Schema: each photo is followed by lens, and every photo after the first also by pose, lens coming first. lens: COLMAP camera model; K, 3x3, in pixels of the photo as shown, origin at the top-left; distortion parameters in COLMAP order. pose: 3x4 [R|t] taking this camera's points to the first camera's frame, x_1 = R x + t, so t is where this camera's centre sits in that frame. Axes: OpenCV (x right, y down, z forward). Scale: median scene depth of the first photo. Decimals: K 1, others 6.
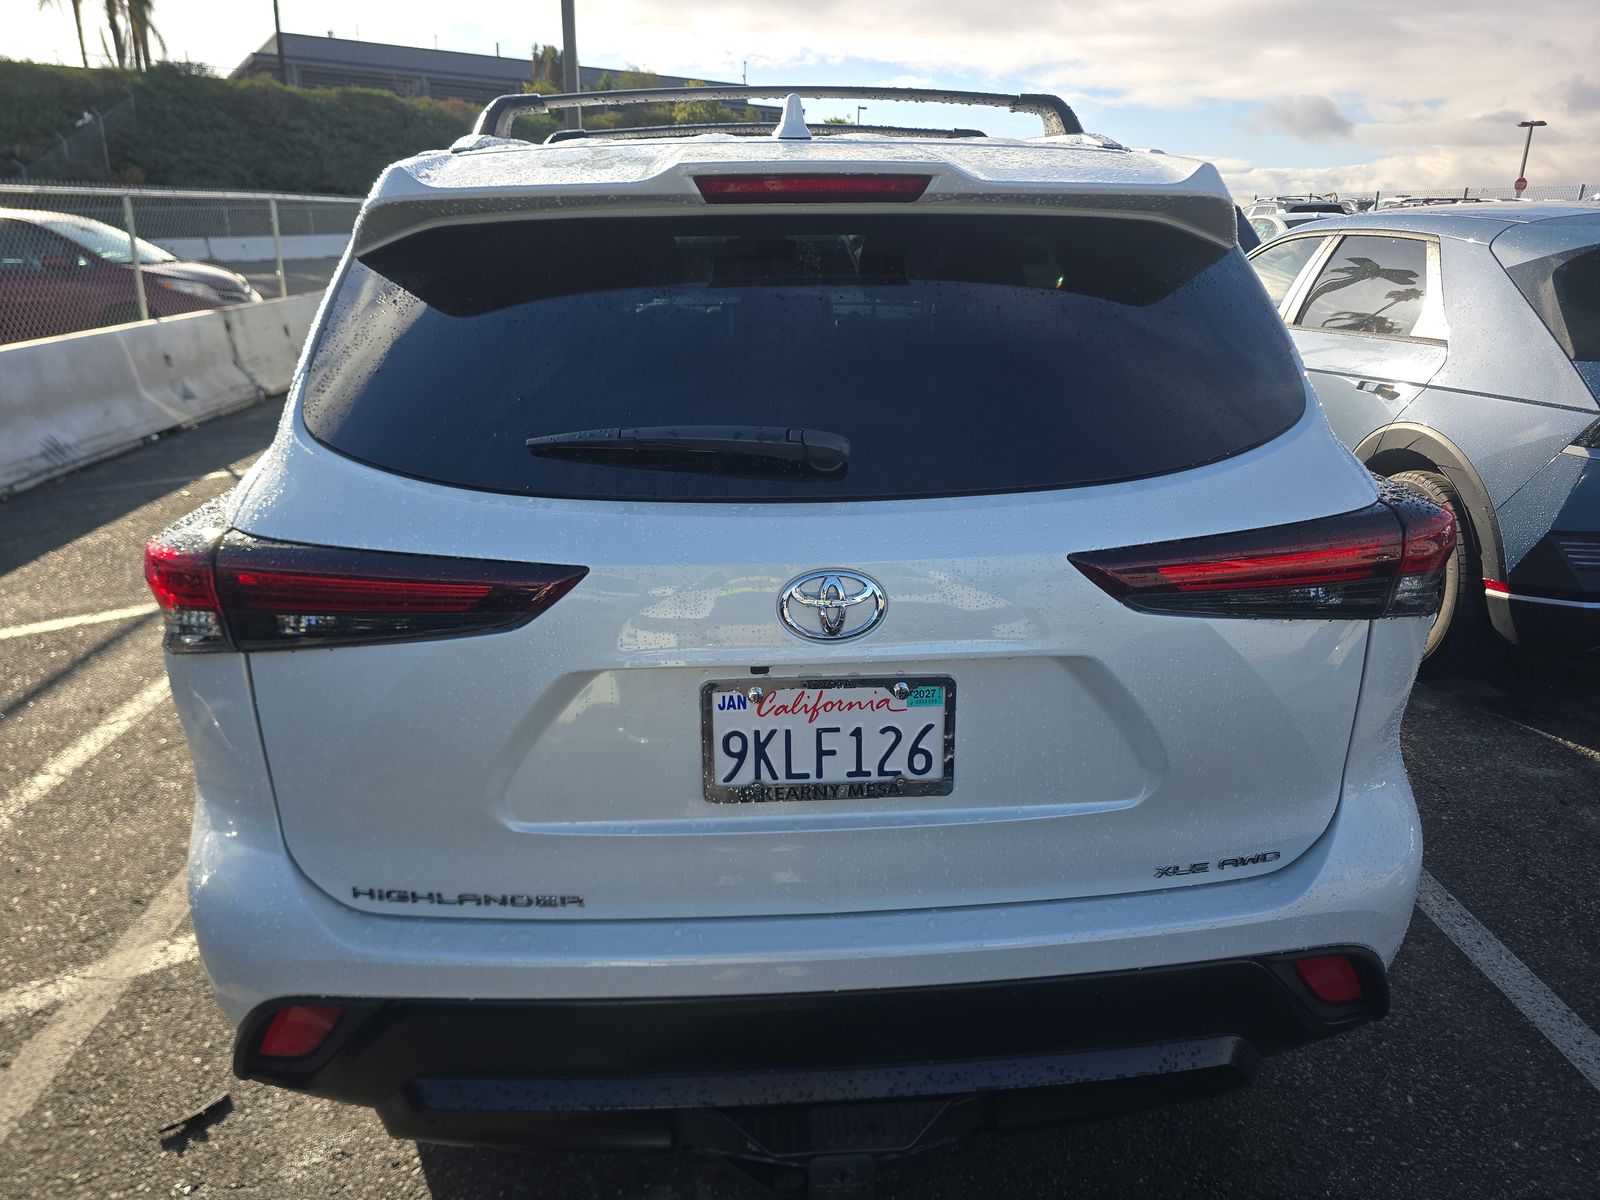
lens RADIAL K [[1075.1, 0, 800.7], [0, 1075.1, 601.4], [0, 0, 1]] dist [0.008503, -0.001349]
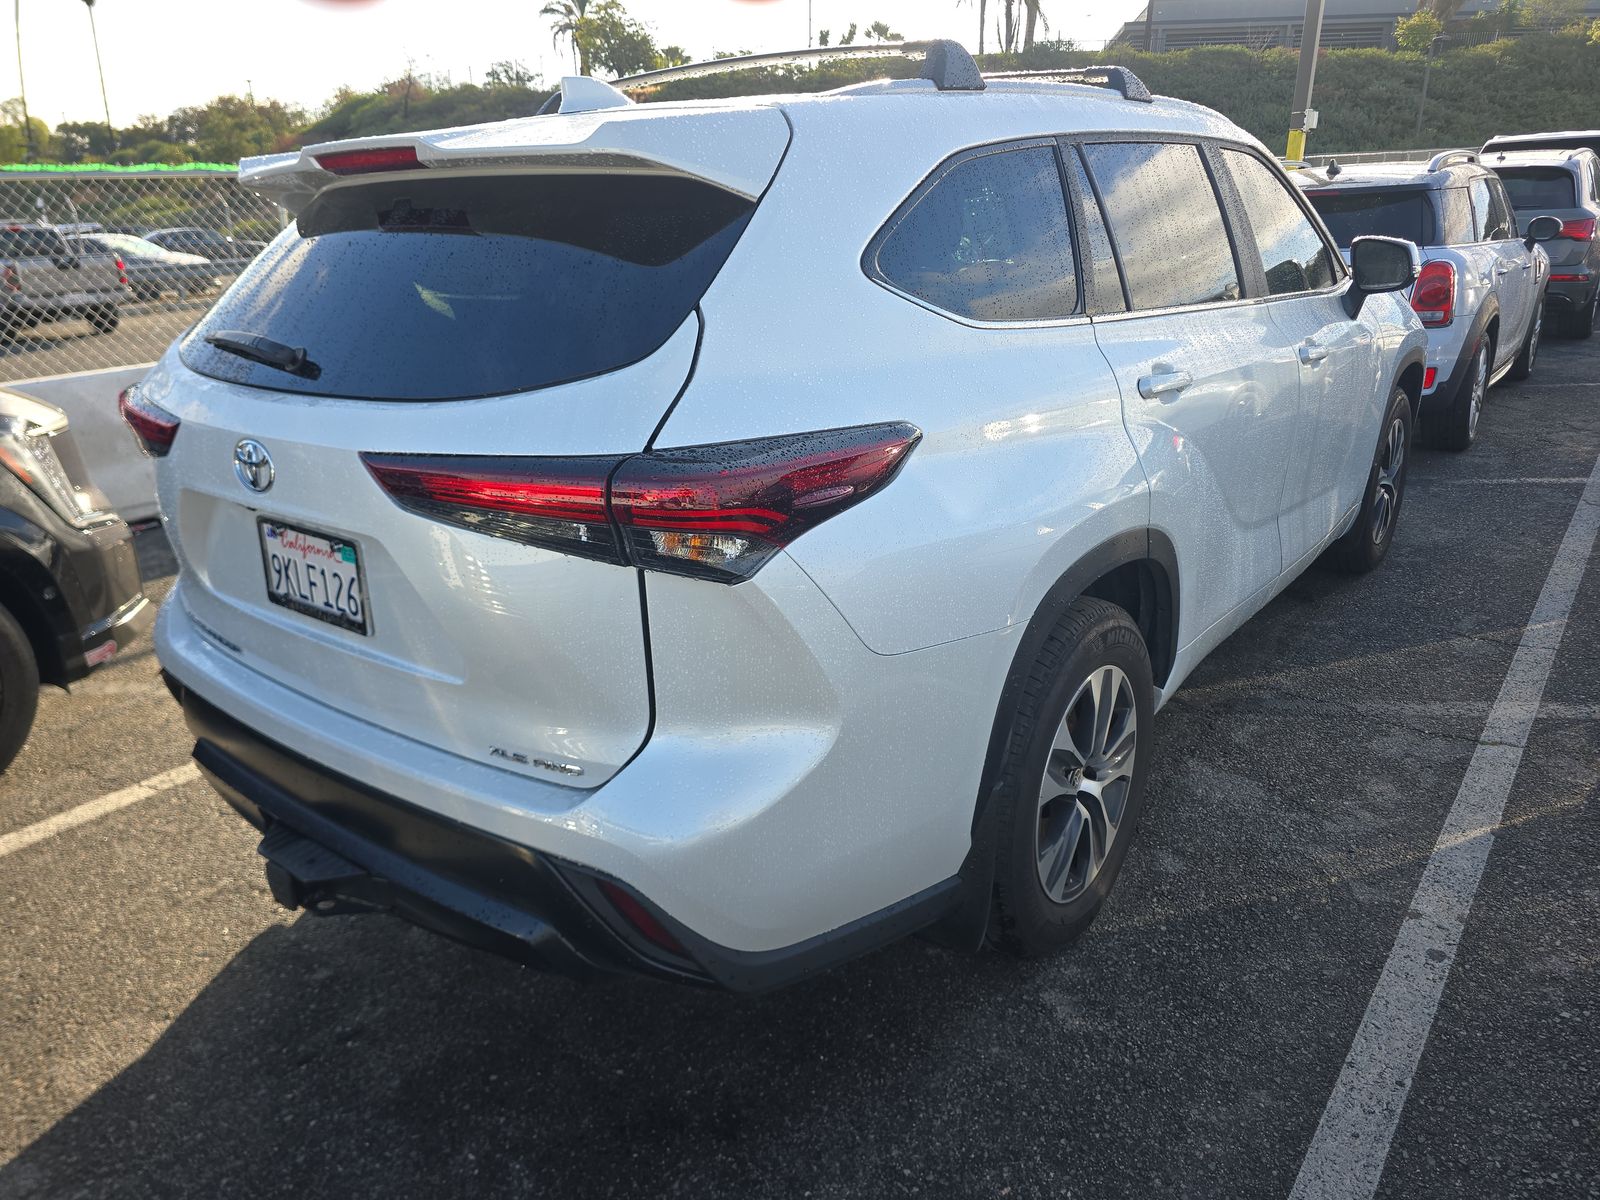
lens RADIAL K [[1075.1, 0, 799.0], [0, 1075.1, 597.7], [0, 0, 1]] dist [0.008503, -0.001349]
pose [[0.758184, 0.203168, -0.619581, 1.324416], [-0.184048, 0.978261, 0.095564, -0.086150], [0.625527, 0.041578, 0.779094, 0.305226]]
